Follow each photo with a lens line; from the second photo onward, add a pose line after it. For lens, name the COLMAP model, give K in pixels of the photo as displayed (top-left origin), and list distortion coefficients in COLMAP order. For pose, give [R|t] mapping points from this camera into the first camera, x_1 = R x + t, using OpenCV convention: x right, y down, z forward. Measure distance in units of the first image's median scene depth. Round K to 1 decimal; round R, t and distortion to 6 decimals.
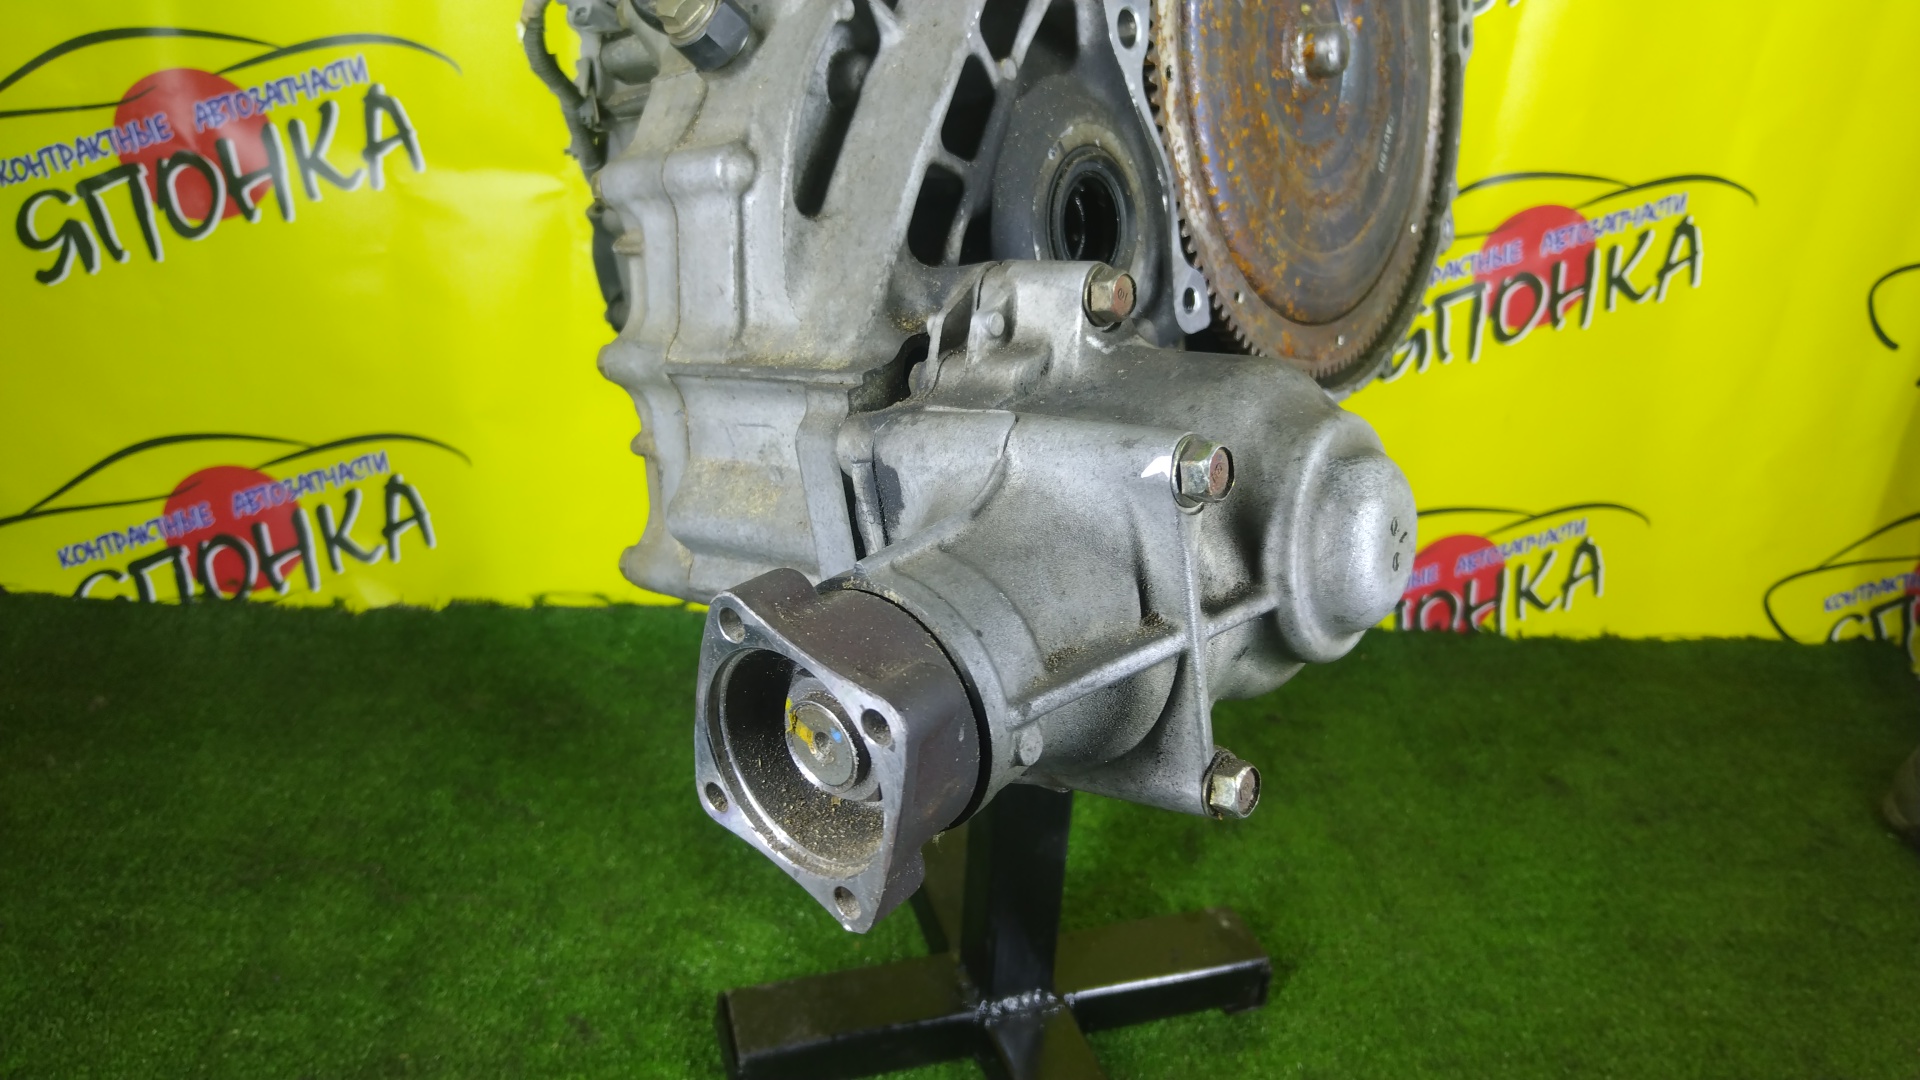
lens RADIAL K [[1329.0, 0, 959.6], [0, 1329.0, 531.4], [0, 0, 1]] dist [-0.014515, 0.011045]
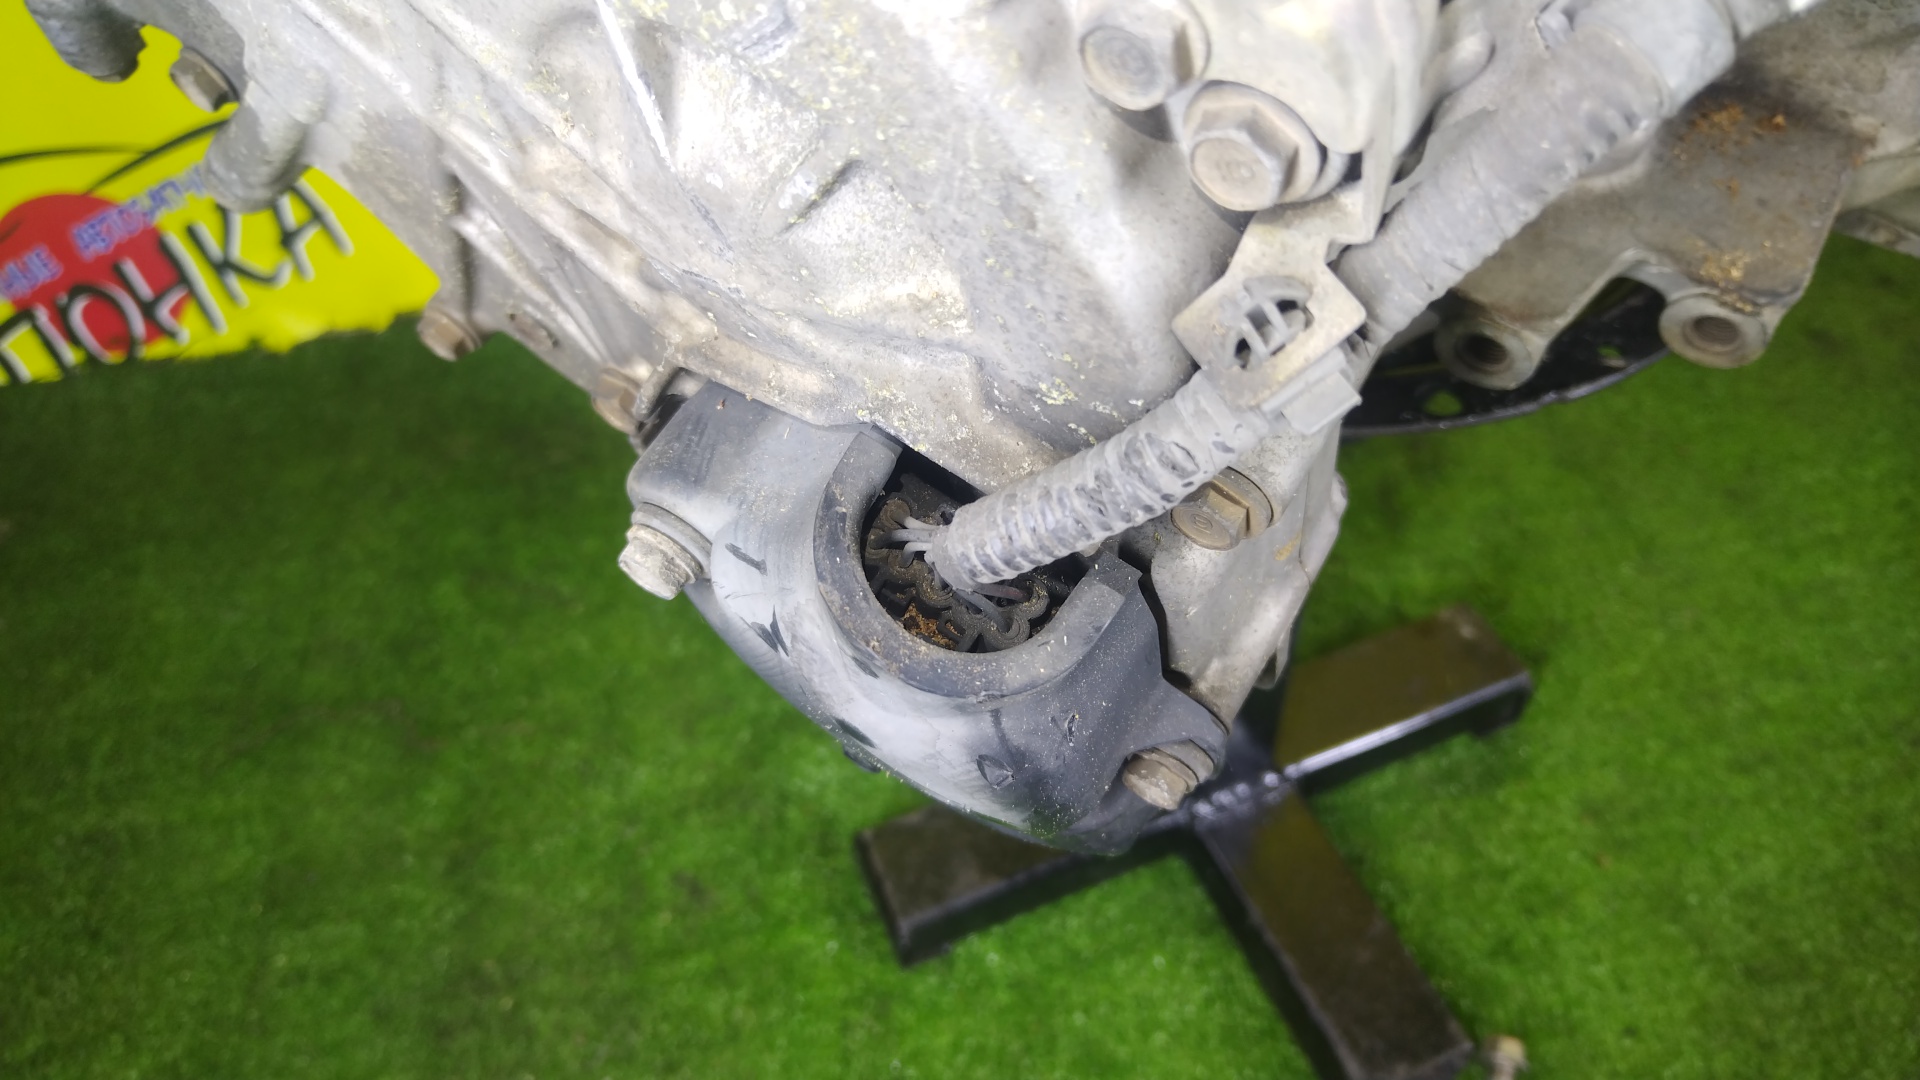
lens RADIAL K [[1351.9, 0, 955.2], [0, 1351.9, 527.6], [0, 0, 1]] dist [-0.021413, 0.003939]
pose [[0.988695, -0.143541, -0.043329, -0.048409], [0.149450, 0.920151, 0.361921, -0.082267], [-0.012082, -0.364305, 0.931201, 0.252260]]
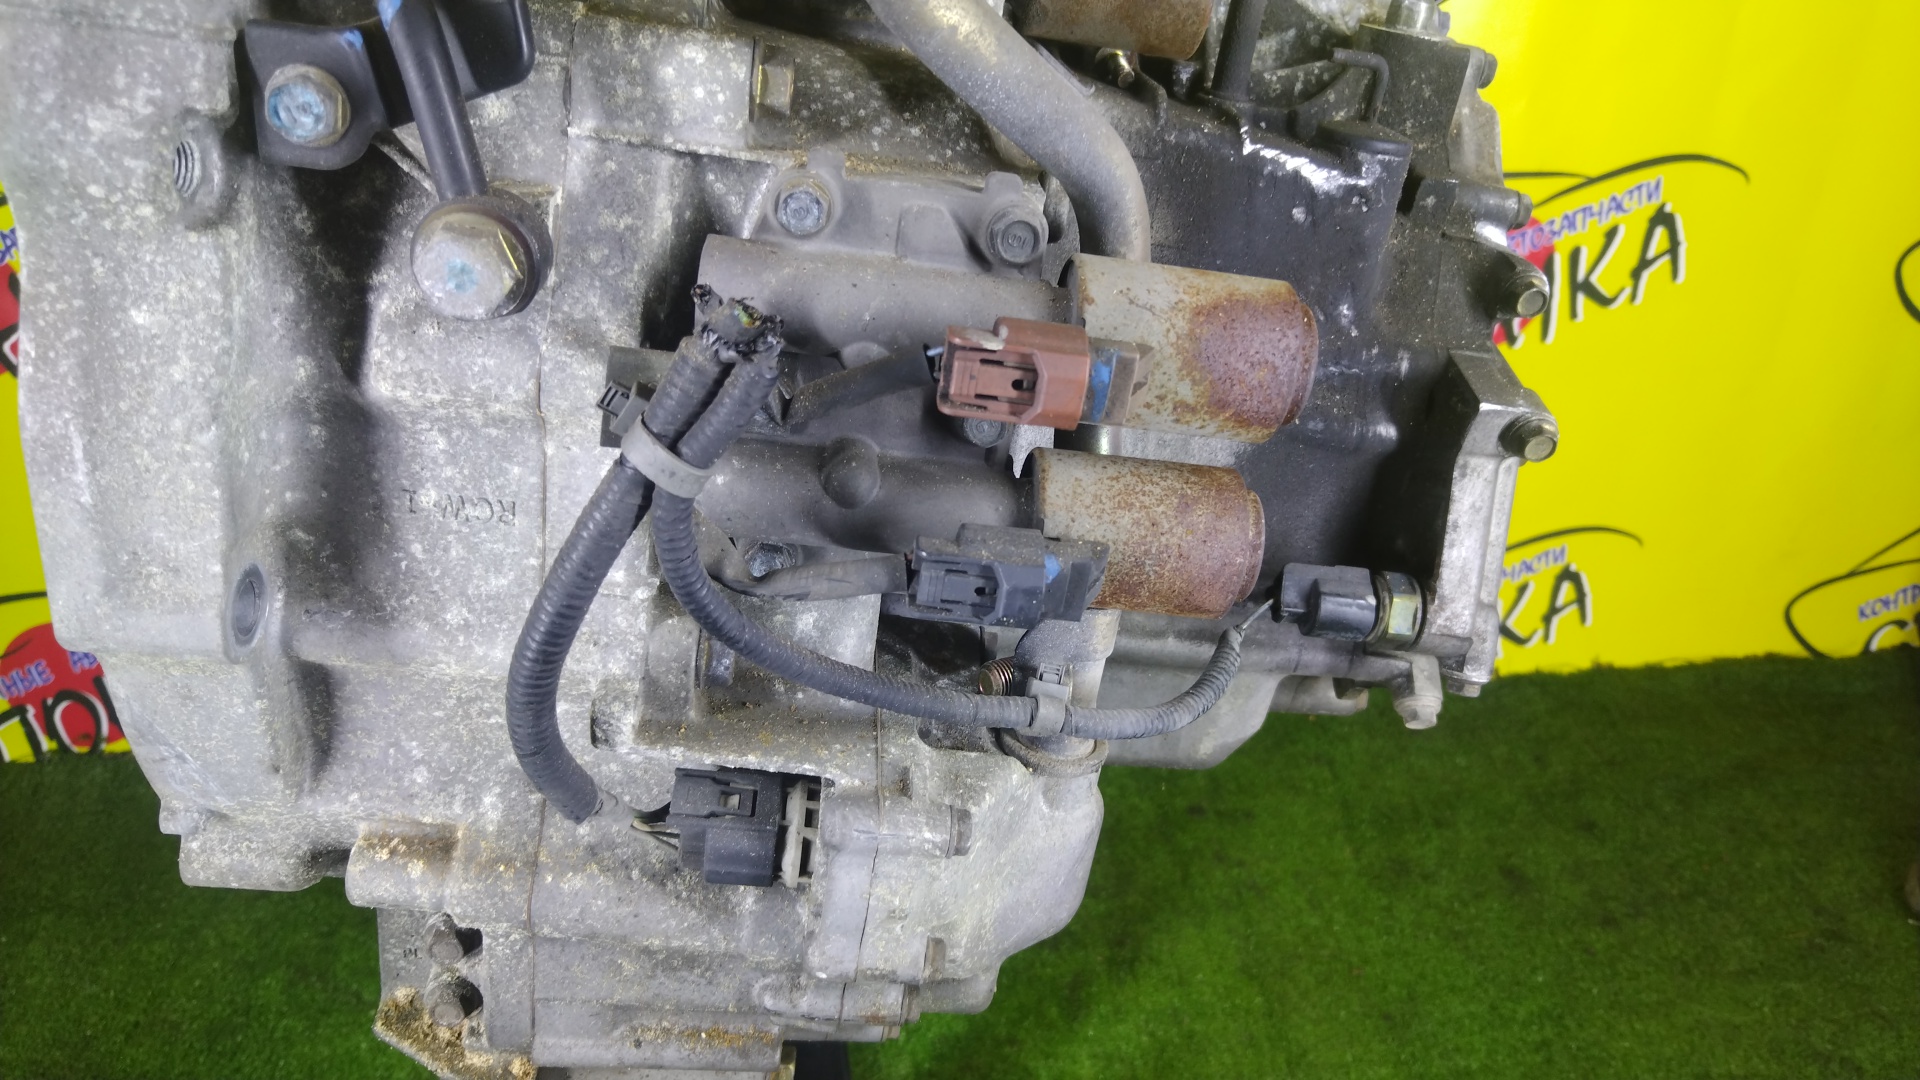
lens RADIAL K [[1314.7, 0, 961.0], [0, 1314.7, 547.0], [0, 0, 1]] dist [-0.009097, 0.005826]
pose [[0.994146, -0.068769, -0.083335, 0.194344], [0.076326, 0.992905, 0.091176, -0.155689], [0.076474, -0.097003, 0.992342, 0.140056]]
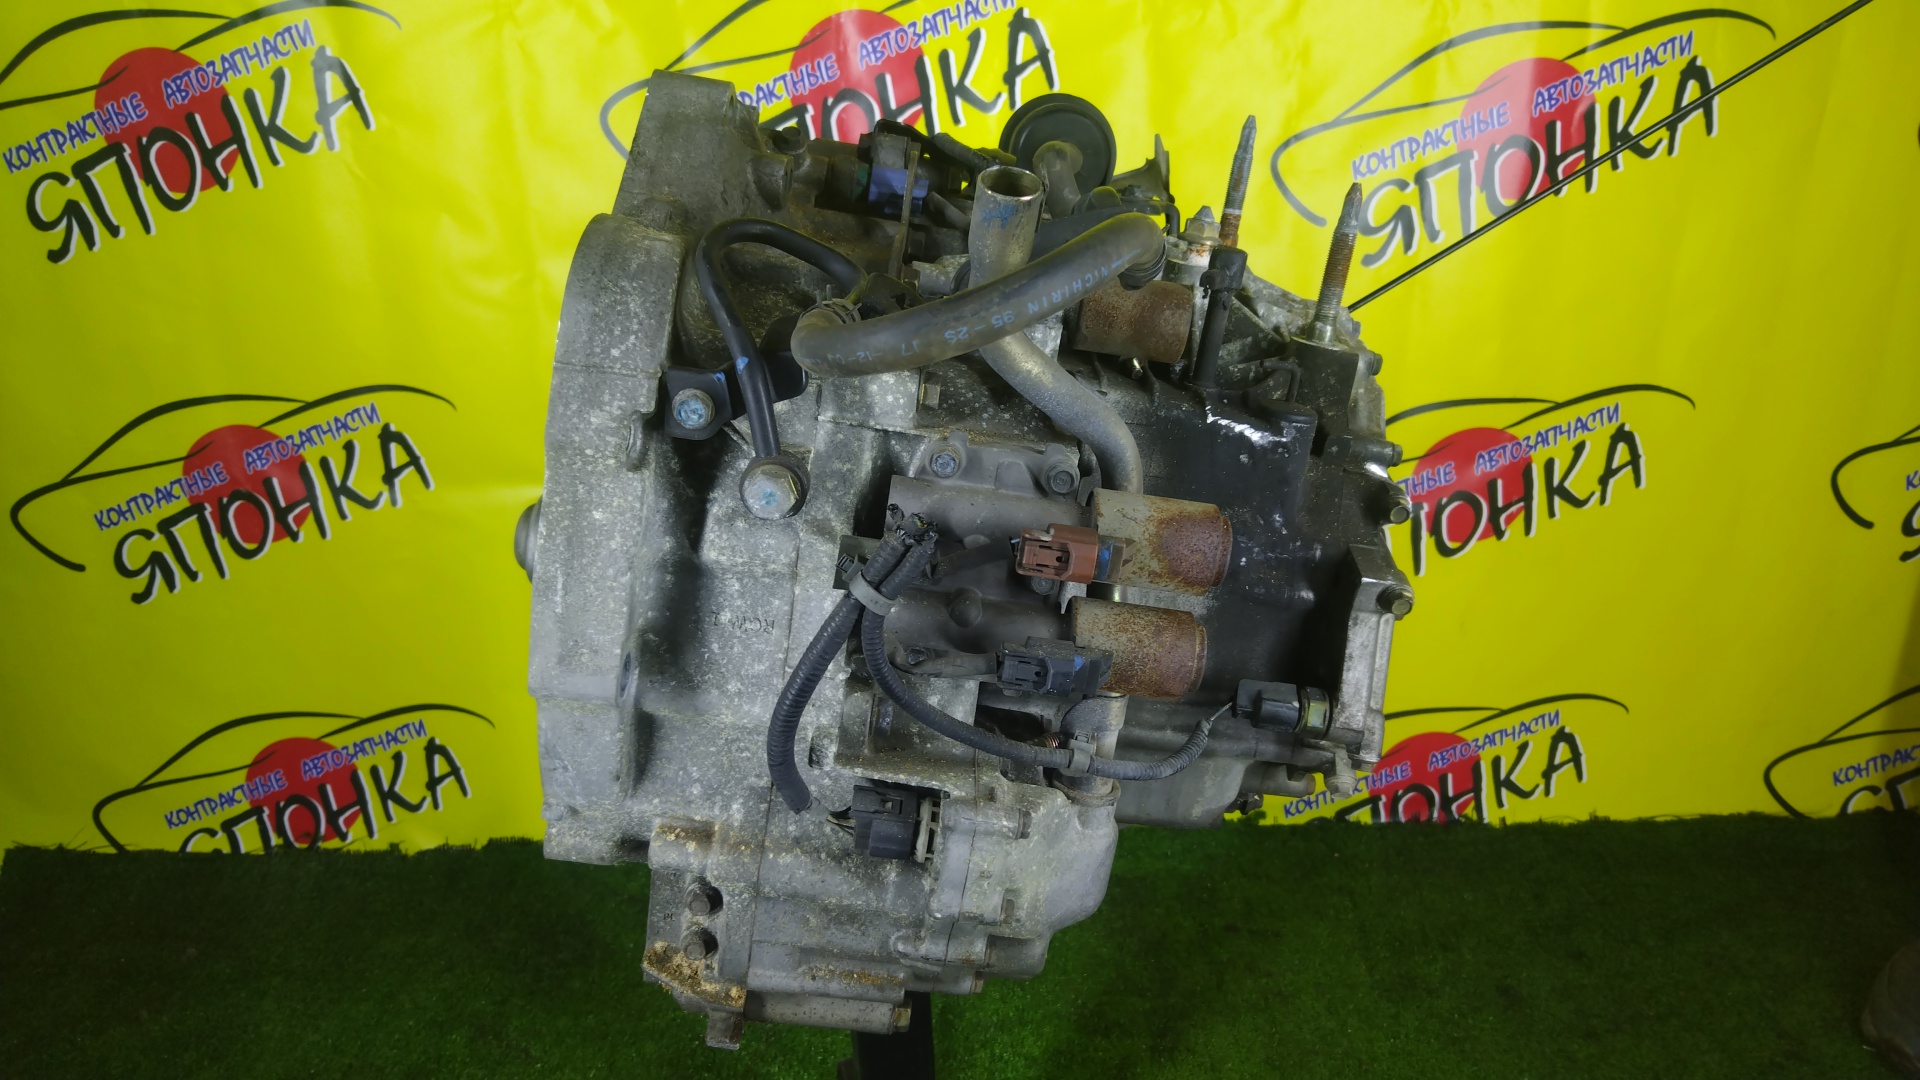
lens RADIAL K [[1314.2, 0, 960.0], [0, 1314.2, 540.0], [0, 0, 1]] dist [-0.002569, 0.007437]
pose [[0.989175, -0.061048, -0.133439, 0.214833], [0.054562, 0.997169, -0.051733, -0.147140], [0.136220, 0.043893, 0.989706, -0.083009]]
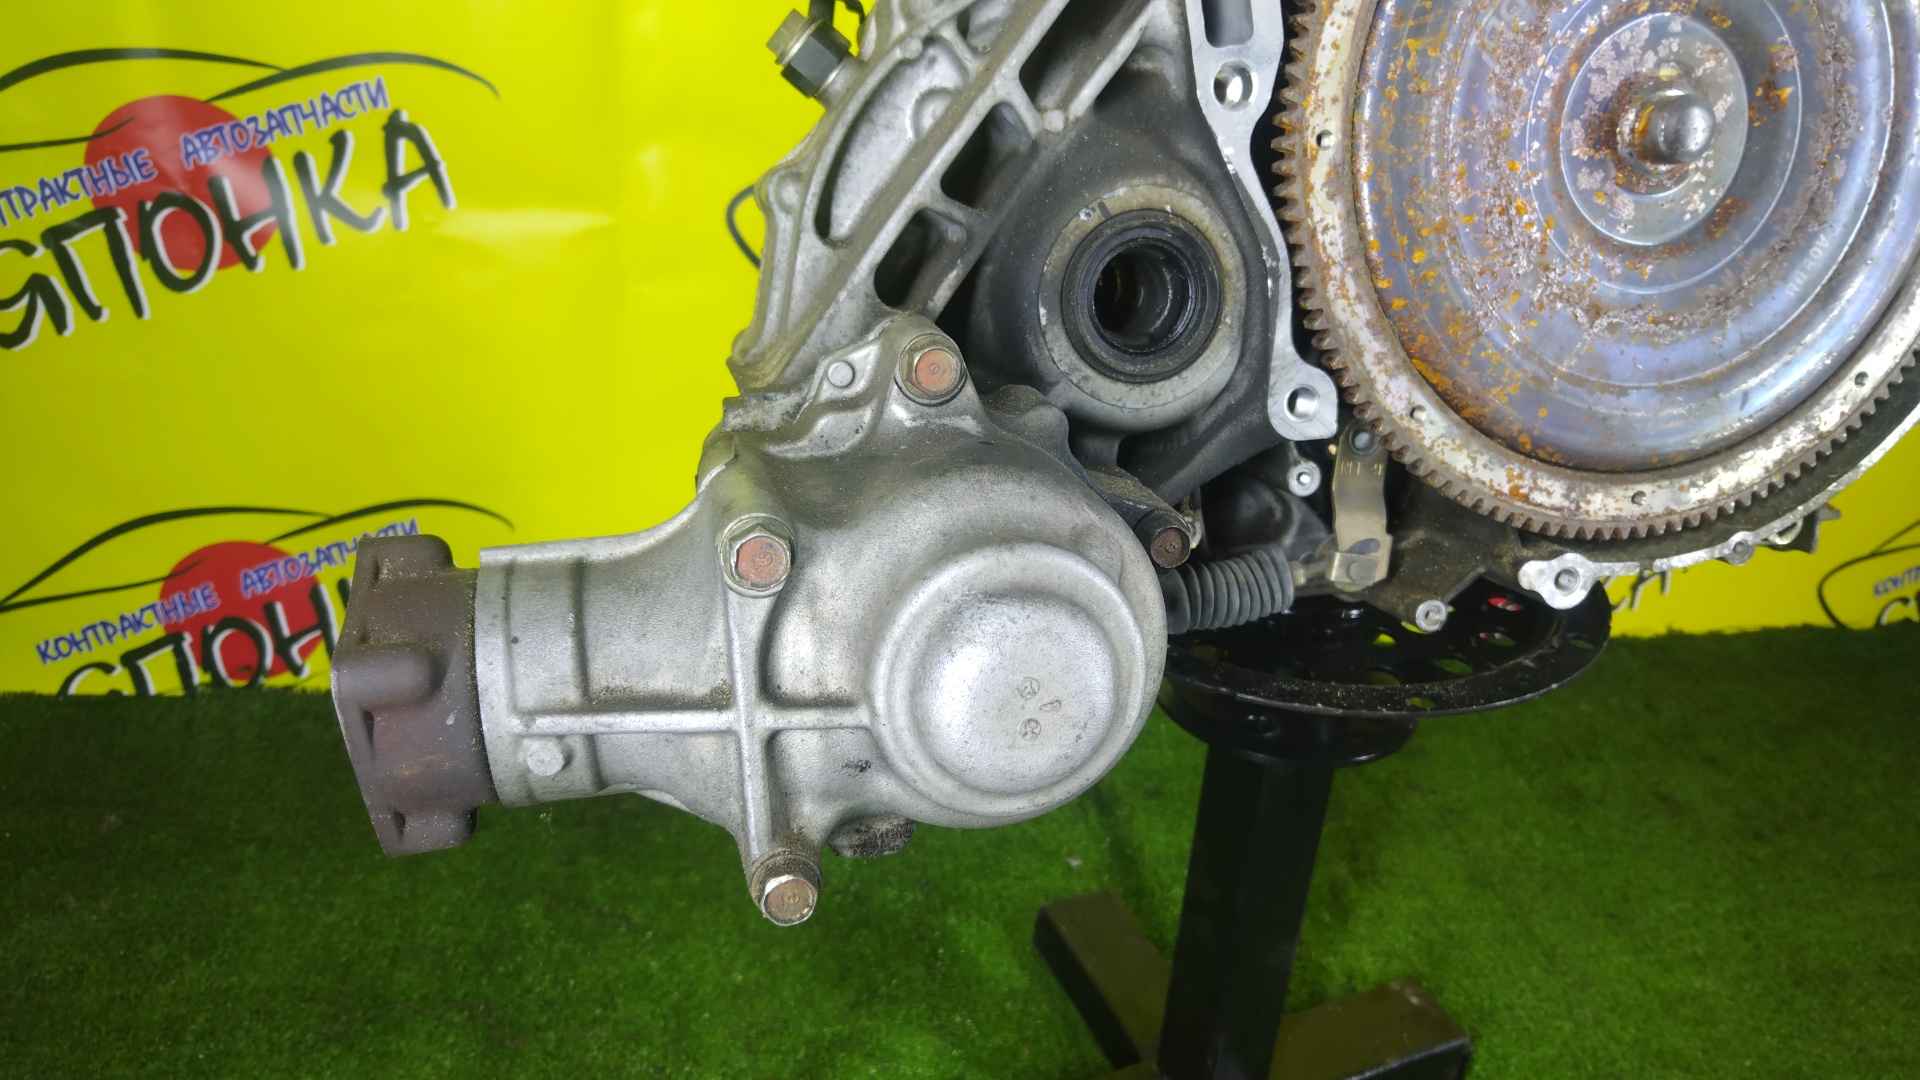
lens RADIAL K [[1324.0, 0, 955.9], [0, 1324.0, 536.6], [0, 0, 1]] dist [-0.008993, 0.008338]
pose [[0.995427, -0.045186, 0.084167, -0.167280], [0.041637, 0.998187, 0.043460, -0.078331], [-0.085978, -0.039757, 0.995503, 0.094125]]
